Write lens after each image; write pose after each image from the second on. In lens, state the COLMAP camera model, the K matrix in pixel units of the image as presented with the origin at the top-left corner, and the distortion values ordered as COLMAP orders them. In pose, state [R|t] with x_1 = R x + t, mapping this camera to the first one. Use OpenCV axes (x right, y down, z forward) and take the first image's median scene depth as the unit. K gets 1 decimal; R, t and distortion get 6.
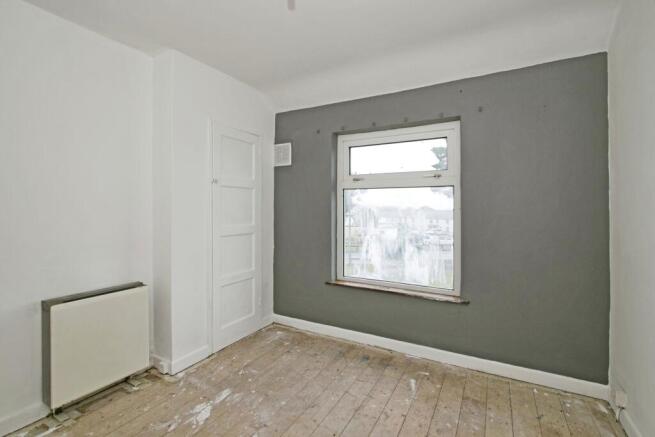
lens RADIAL K [[299.6, 0, 325.1], [0, 299.6, 208.9], [0, 0, 1]] dist [-0.015941, -0.000037]
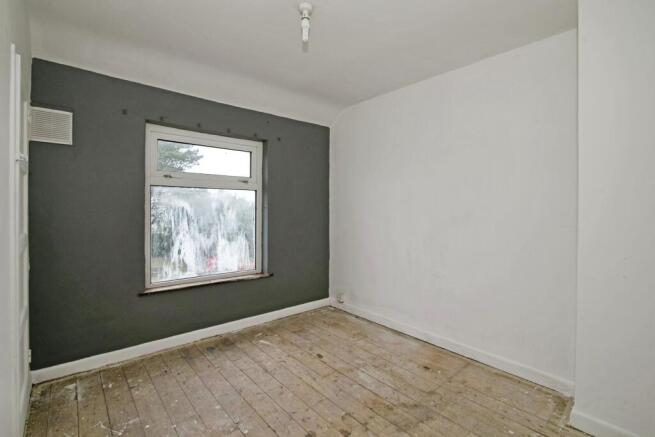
lens RADIAL K [[299.6, 0, 325.1], [0, 299.6, 208.9], [0, 0, 1]] dist [-0.015941, -0.000037]
pose [[0.344611, -0.003449, 0.938739, -0.692042], [-0.002561, 0.999986, 0.004614, -0.001066], [-0.938742, -0.003994, 0.344598, 0.251553]]
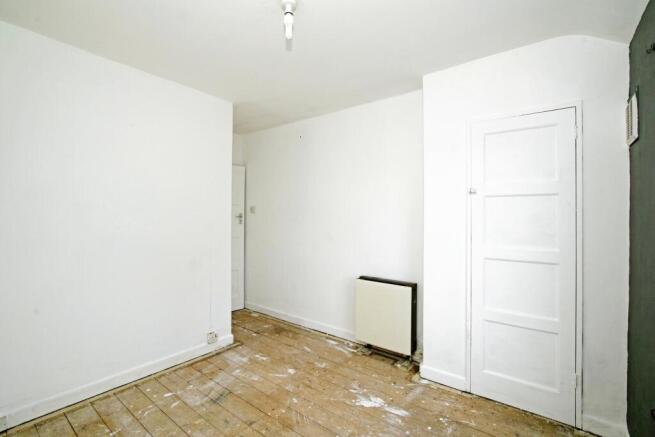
lens RADIAL K [[299.6, 0, 325.1], [0, 299.6, 208.9], [0, 0, 1]] dist [-0.015941, -0.000037]
pose [[-0.144065, -0.020793, -0.989350, 0.536411], [-0.008961, 0.999766, -0.019707, -0.022362], [0.989528, 0.006026, -0.144217, 0.700115]]
